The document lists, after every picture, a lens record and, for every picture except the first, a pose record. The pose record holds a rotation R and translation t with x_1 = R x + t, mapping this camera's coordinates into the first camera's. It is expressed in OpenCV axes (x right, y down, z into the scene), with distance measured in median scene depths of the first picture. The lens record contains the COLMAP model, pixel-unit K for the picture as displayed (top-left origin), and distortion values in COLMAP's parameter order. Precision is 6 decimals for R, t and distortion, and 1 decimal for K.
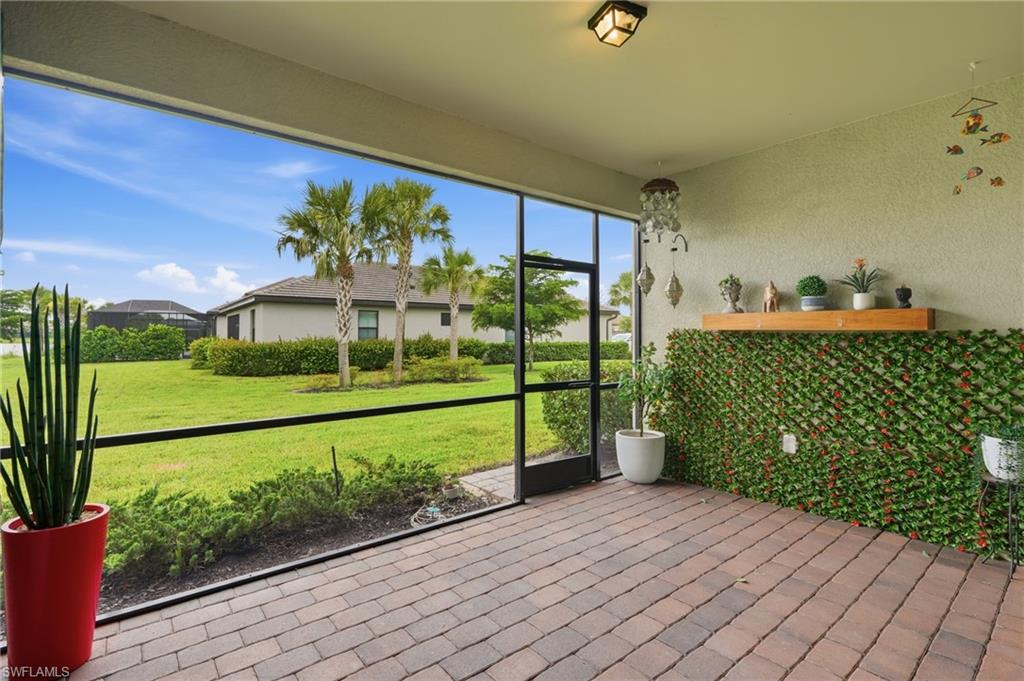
lens RADIAL K [[473.2, 0, 518.6], [0, 473.2, 335.8], [0, 0, 1]] dist [-0.003287, 0.000243]
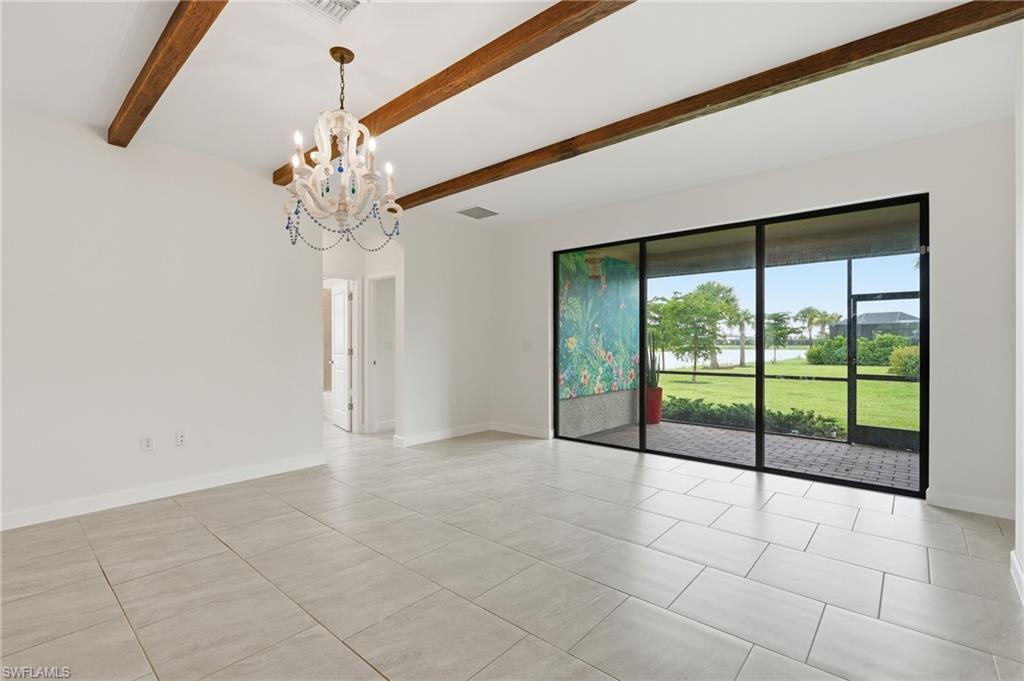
lens RADIAL K [[473.2, 0, 503.1], [0, 473.2, 333.7], [0, 0, 1]] dist [-0.003287, 0.000243]
pose [[0.141816, -0.021300, -0.989664, 1.624604], [-0.000227, 0.999768, -0.021550, 0.000513], [0.989893, 0.003281, 0.141779, -0.489207]]
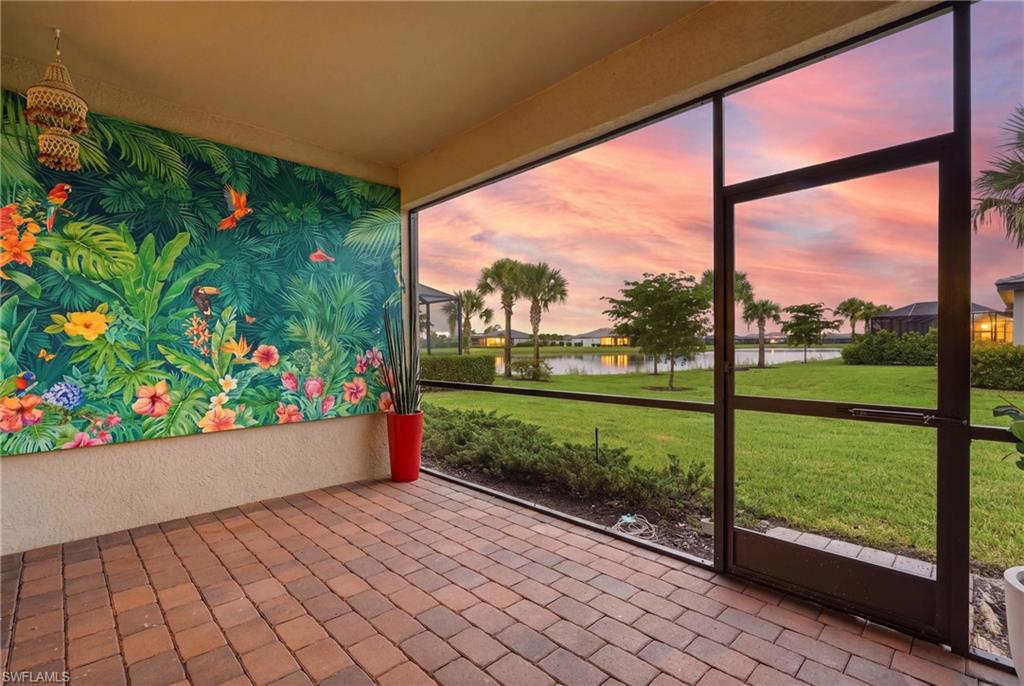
lens RADIAL K [[473.2, 0, 518.1], [0, 473.2, 346.6], [0, 0, 1]] dist [-0.003287, 0.000243]
pose [[0.074025, -0.000332, -0.997256, 0.699520], [0.009212, 0.999958, 0.000351, 0.042315], [0.997214, -0.009213, 0.074025, 0.743198]]
